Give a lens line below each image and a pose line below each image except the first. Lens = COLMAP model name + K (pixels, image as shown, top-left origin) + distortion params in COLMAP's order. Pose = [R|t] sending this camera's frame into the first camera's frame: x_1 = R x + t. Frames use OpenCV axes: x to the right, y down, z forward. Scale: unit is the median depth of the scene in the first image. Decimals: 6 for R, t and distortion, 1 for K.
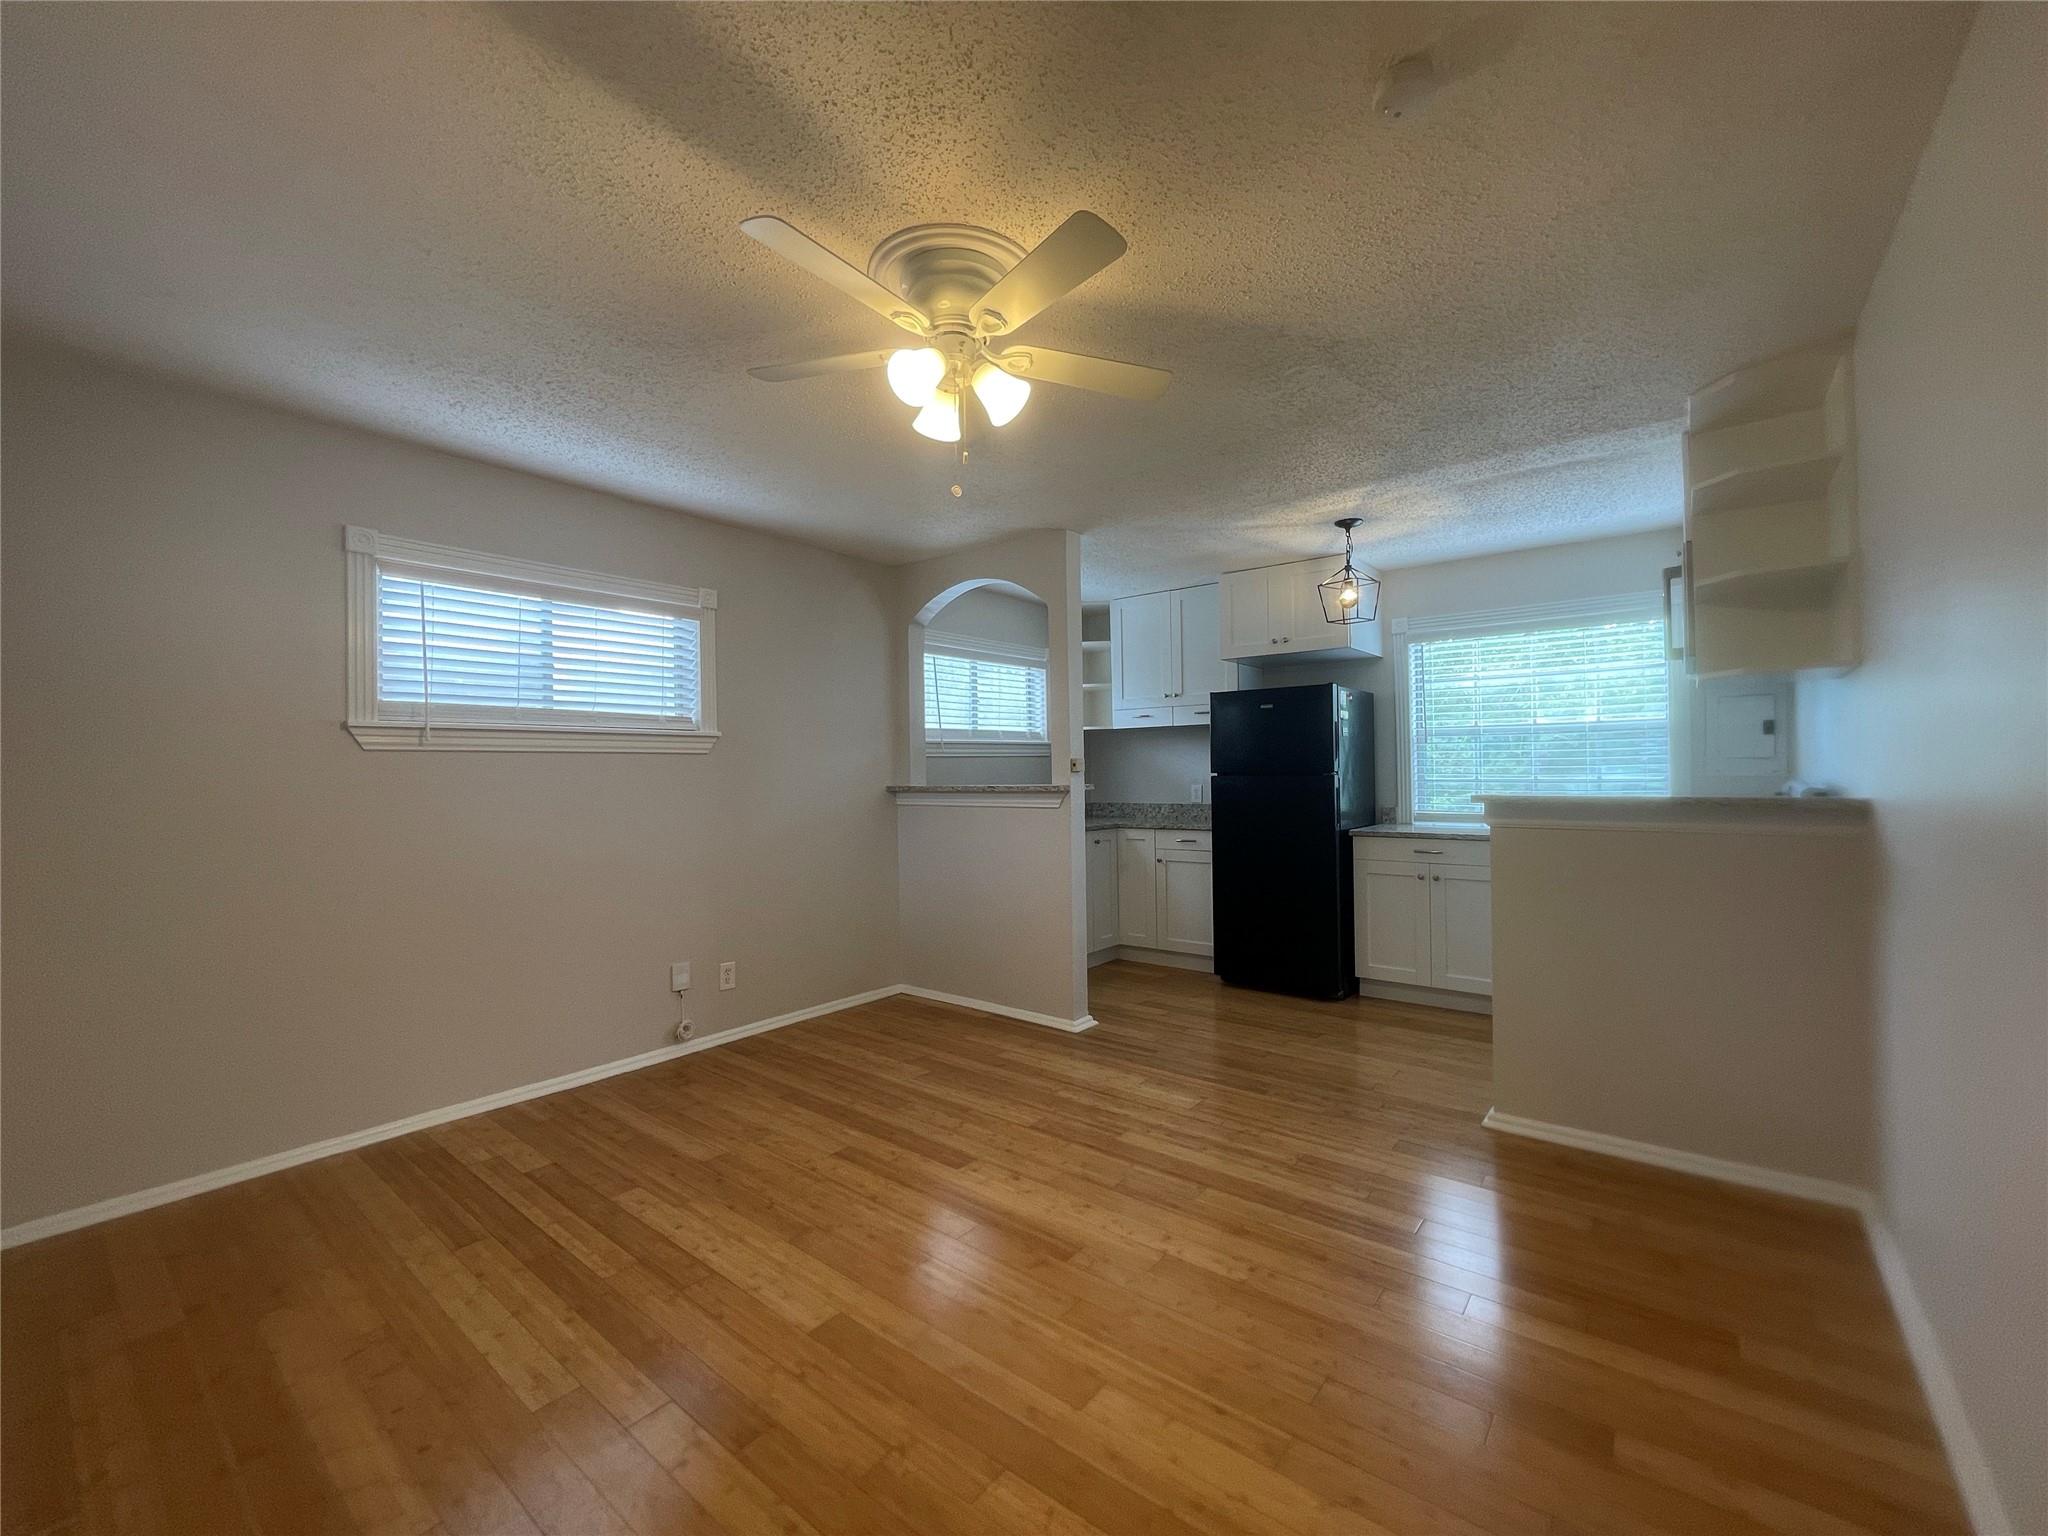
lens RADIAL K [[836.5, 0, 1013.2], [0, 836.5, 768.5], [0, 0, 1]] dist [-0.000048, 0.000022]
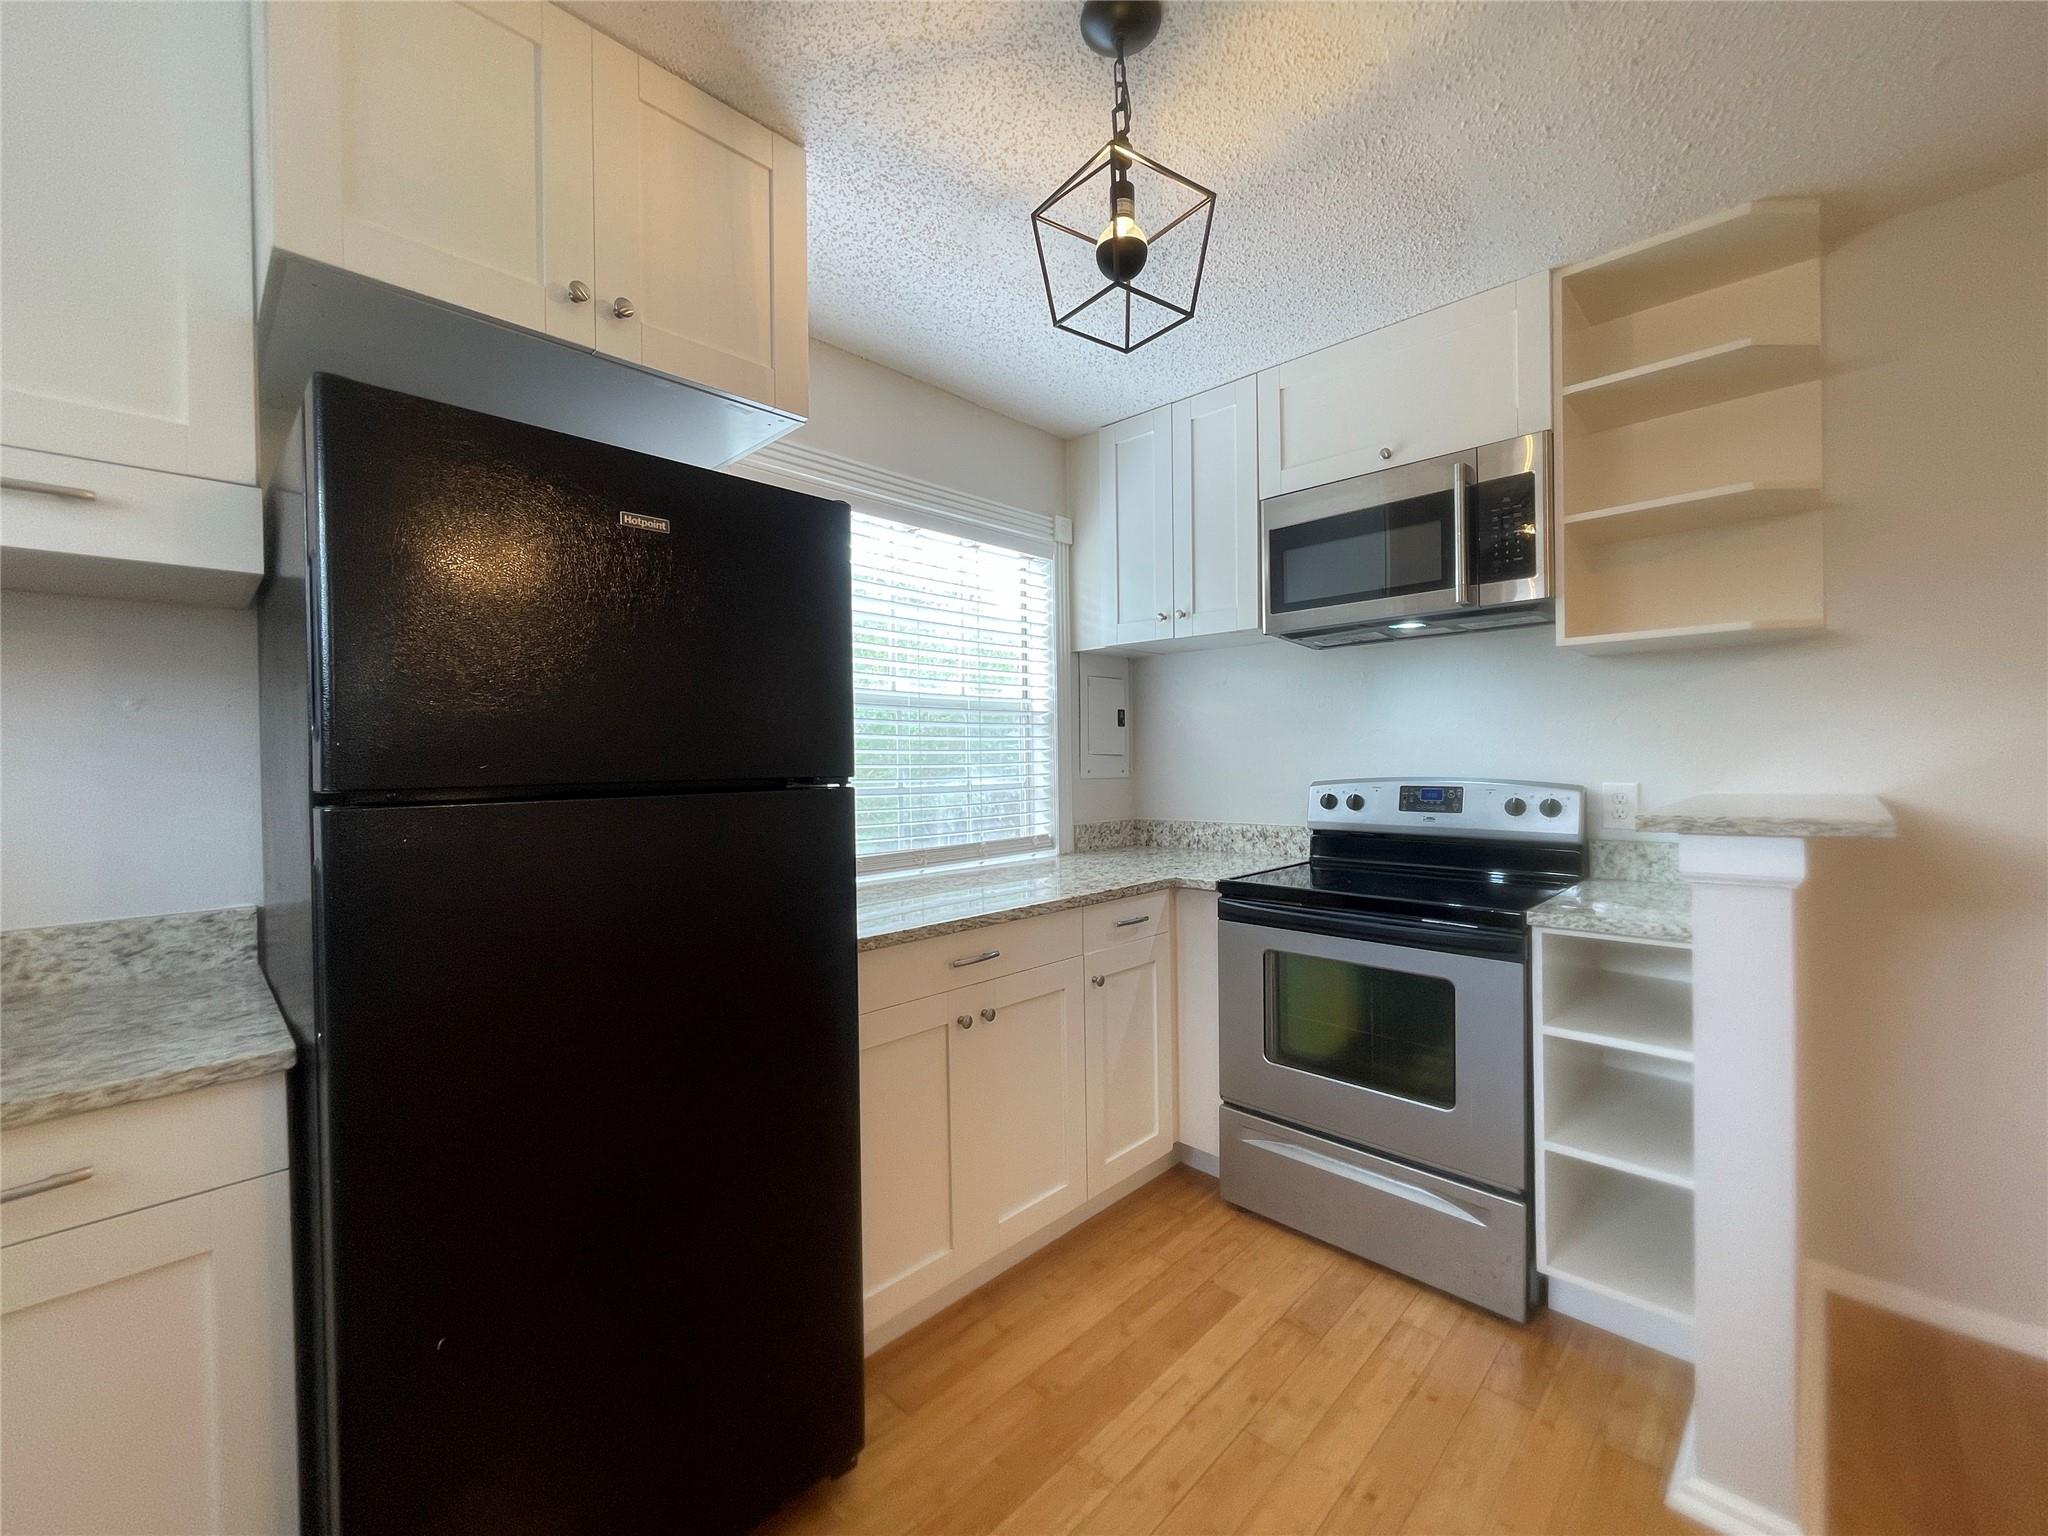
lens RADIAL K [[836.5, 0, 1013.2], [0, 836.5, 768.5], [0, 0, 1]] dist [-0.000048, 0.000022]
pose [[0.093661, 0.001832, 0.995602, 0.053408], [0.004230, 0.999989, -0.002238, 0.001521], [-0.995595, 0.004421, 0.093653, 0.815111]]
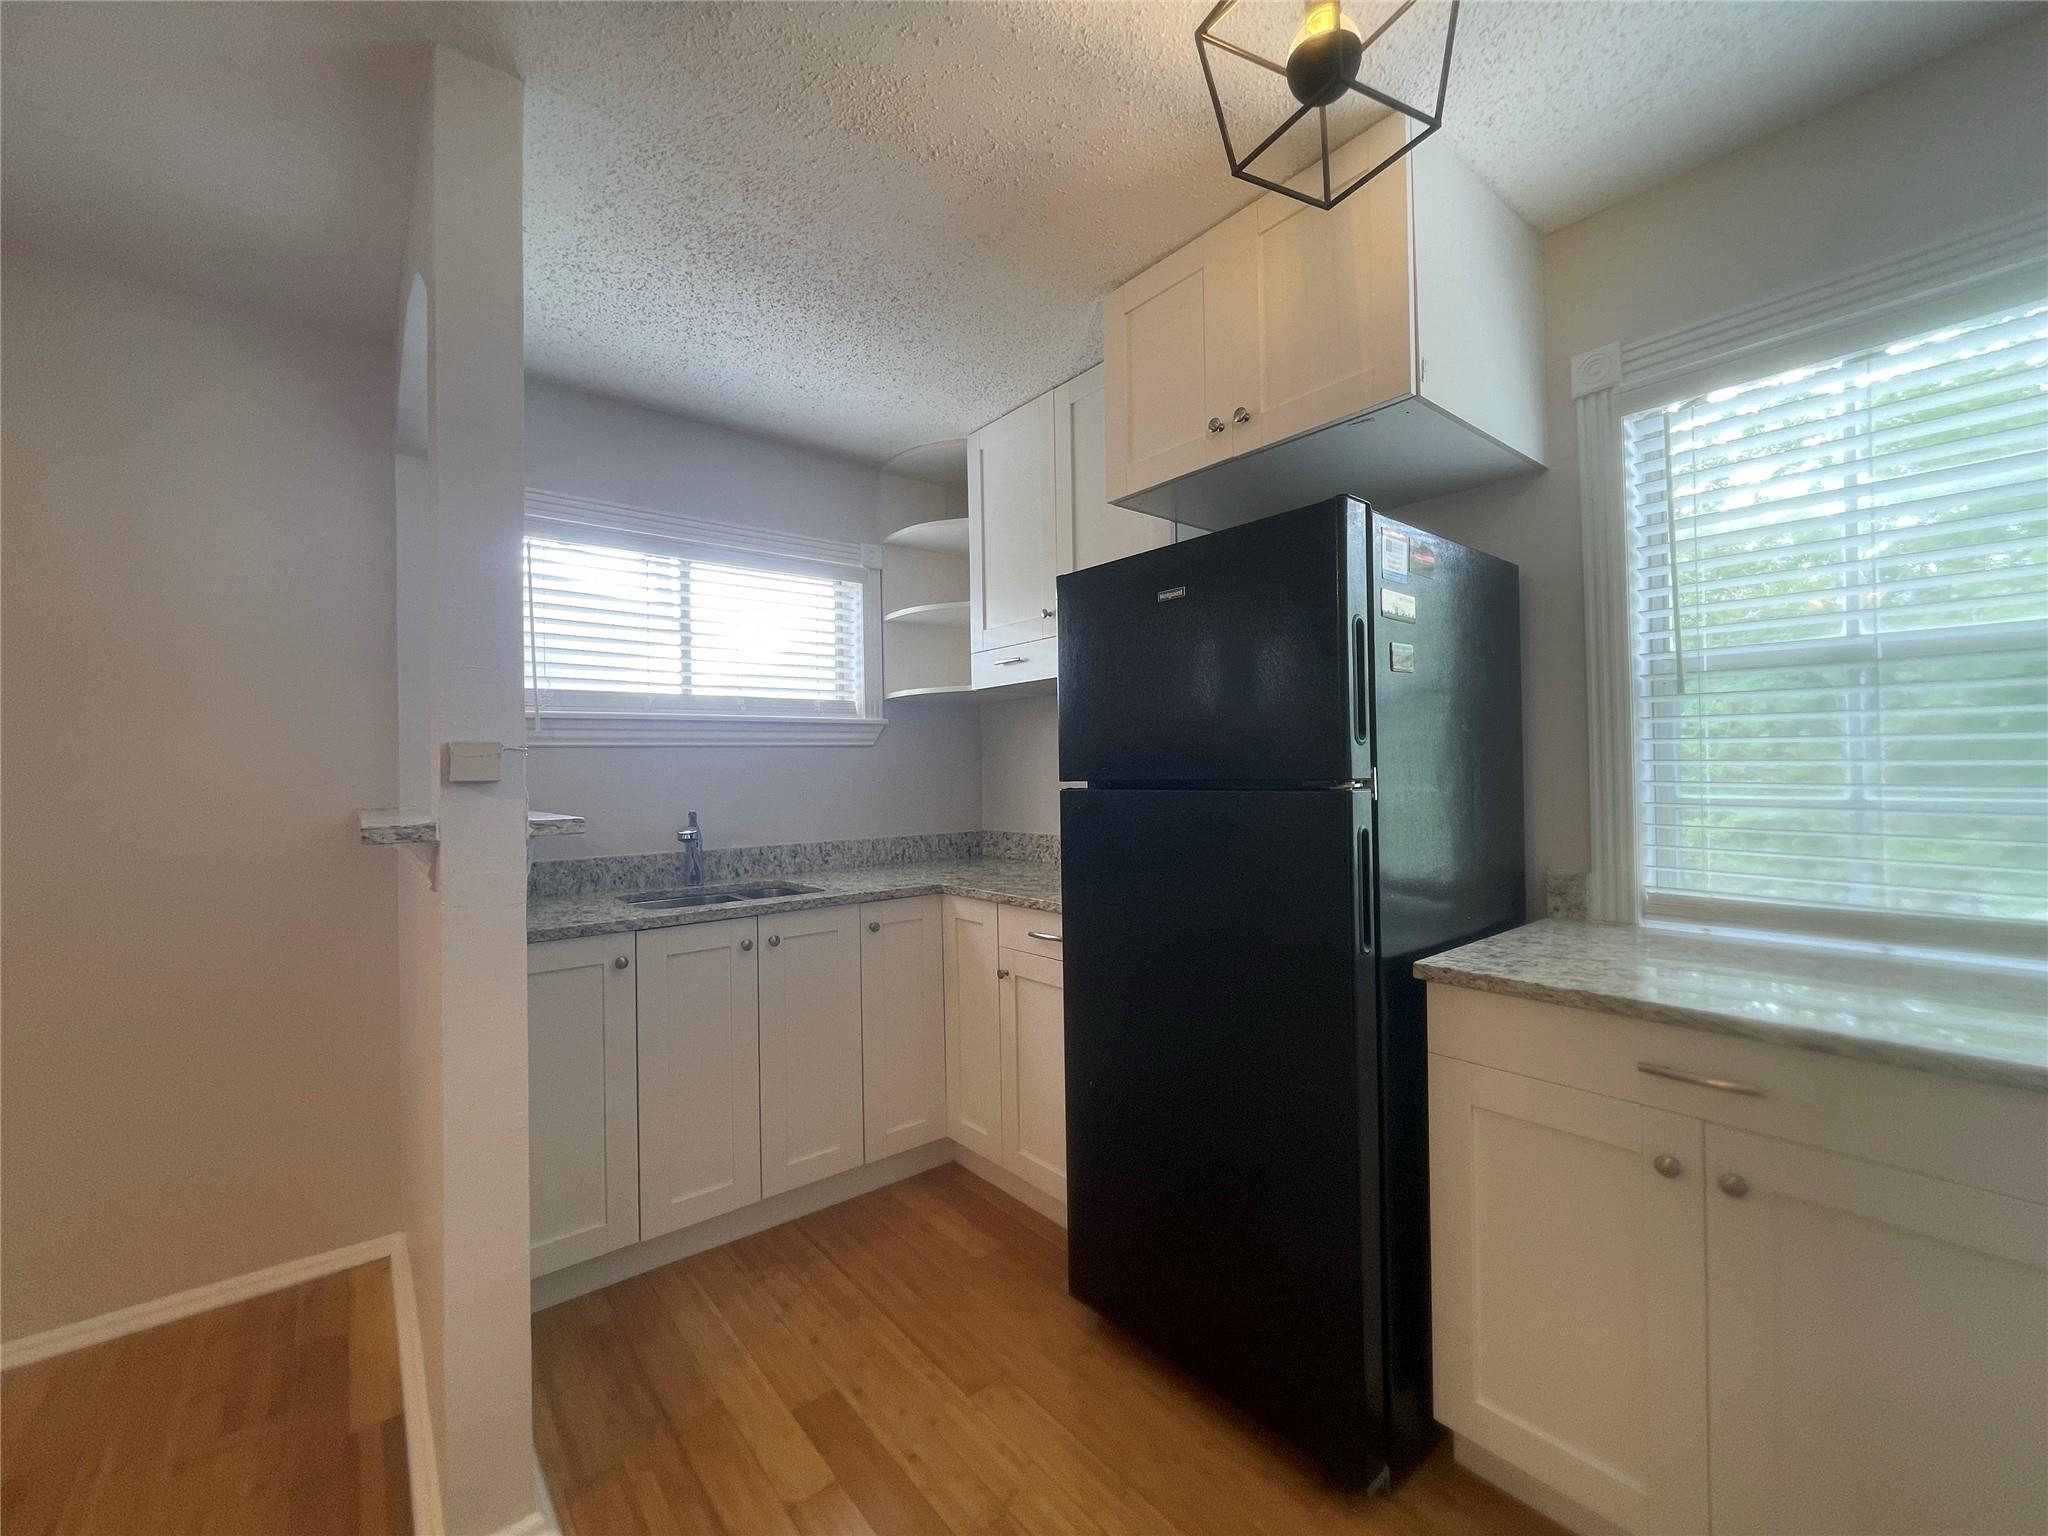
lens RADIAL K [[836.5, 0, 1013.2], [0, 836.5, 768.5], [0, 0, 1]] dist [-0.000048, 0.000022]
pose [[0.979351, -0.003970, -0.202127, 0.290552], [0.004416, 0.999989, 0.001755, -0.001133], [0.202117, -0.002611, 0.979358, 0.600270]]
